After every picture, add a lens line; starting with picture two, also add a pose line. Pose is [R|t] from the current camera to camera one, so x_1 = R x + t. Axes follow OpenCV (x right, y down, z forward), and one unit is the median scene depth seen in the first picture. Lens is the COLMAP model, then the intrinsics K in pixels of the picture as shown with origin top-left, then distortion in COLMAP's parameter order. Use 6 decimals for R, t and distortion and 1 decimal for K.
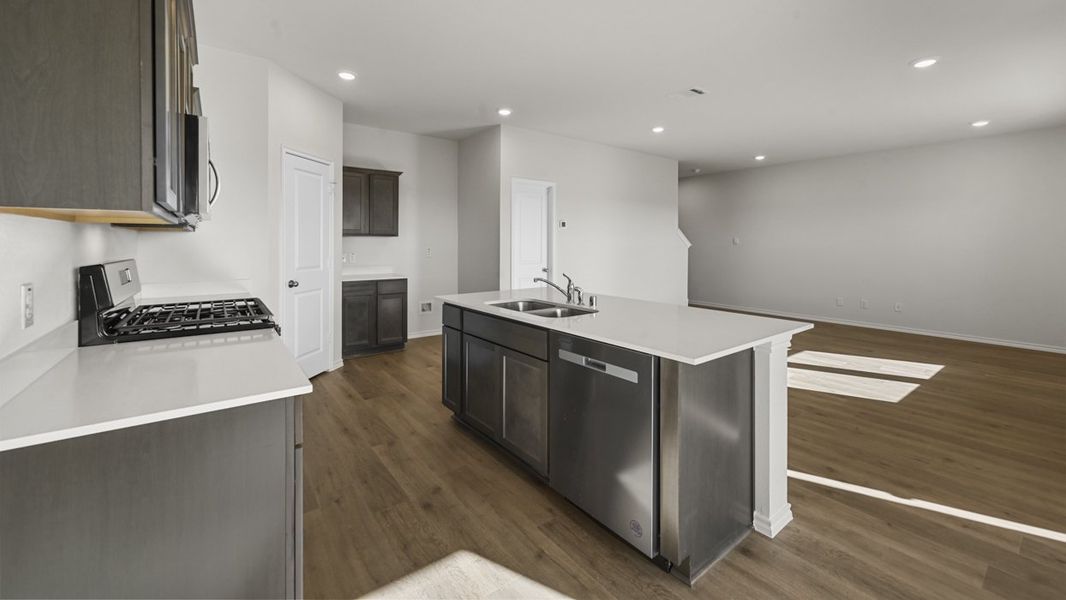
lens RADIAL K [[420.9, 0, 523.8], [0, 420.9, 245.0], [0, 0, 1]] dist [-0.000072, -0.000091]
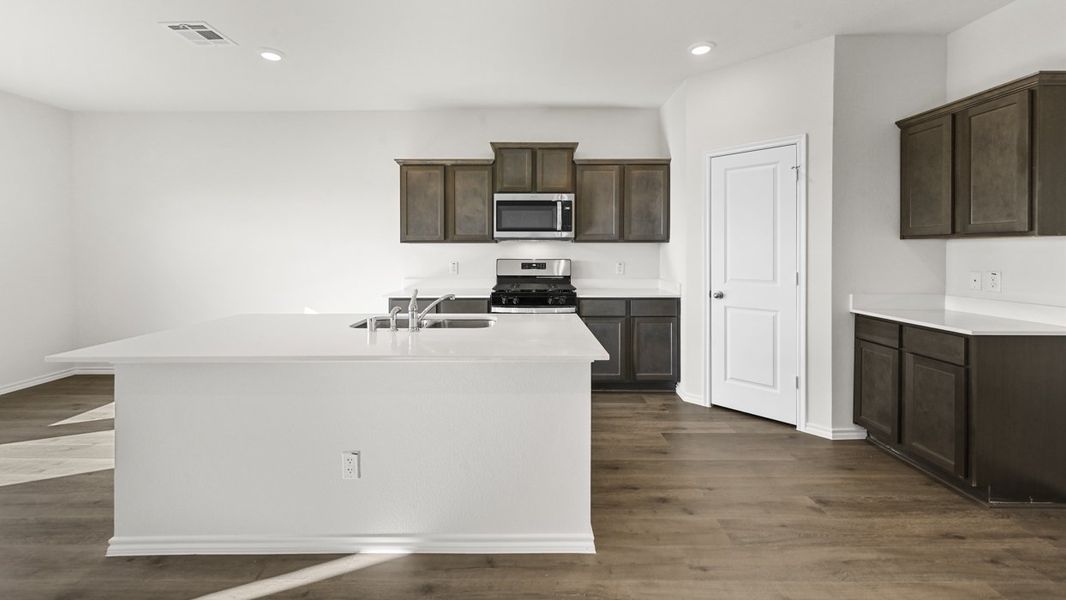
lens RADIAL K [[420.9, 0, 526.4], [0, 420.9, 250.2], [0, 0, 1]] dist [-0.000072, -0.000091]
pose [[-0.597139, -0.003017, -0.802132, 0.391308], [-0.004884, 0.999988, -0.000126, -0.004111], [0.802123, 0.003842, -0.597146, 1.053917]]
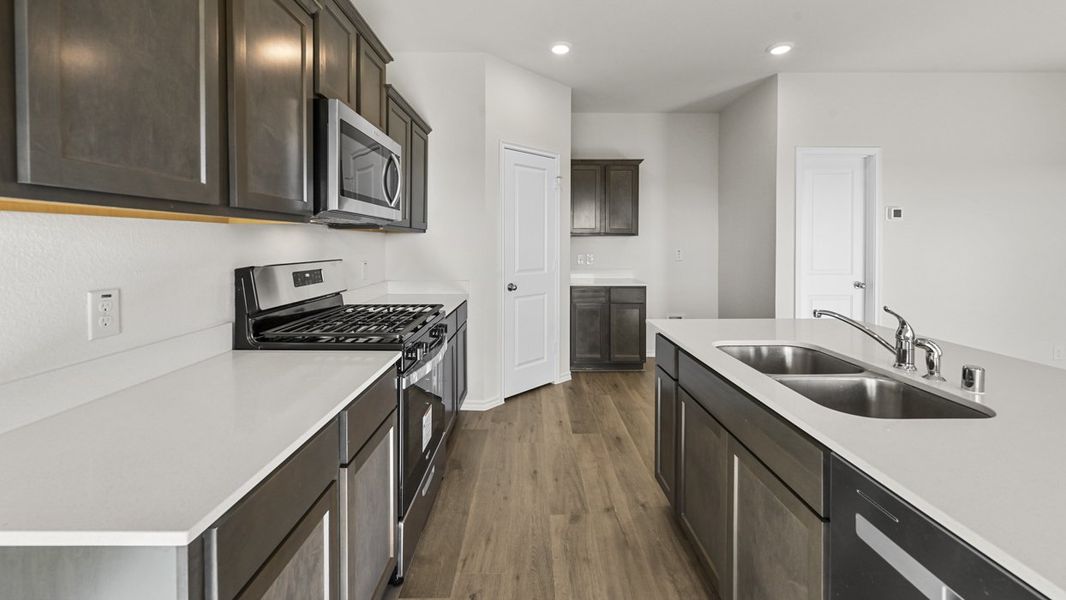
lens RADIAL K [[420.9, 0, 527.1], [0, 420.9, 246.5], [0, 0, 1]] dist [-0.000072, -0.000091]
pose [[0.804680, 0.002777, -0.593702, 0.031381], [-0.000556, 0.999992, 0.003924, -0.002035], [0.593708, -0.002828, 0.804675, 0.229134]]
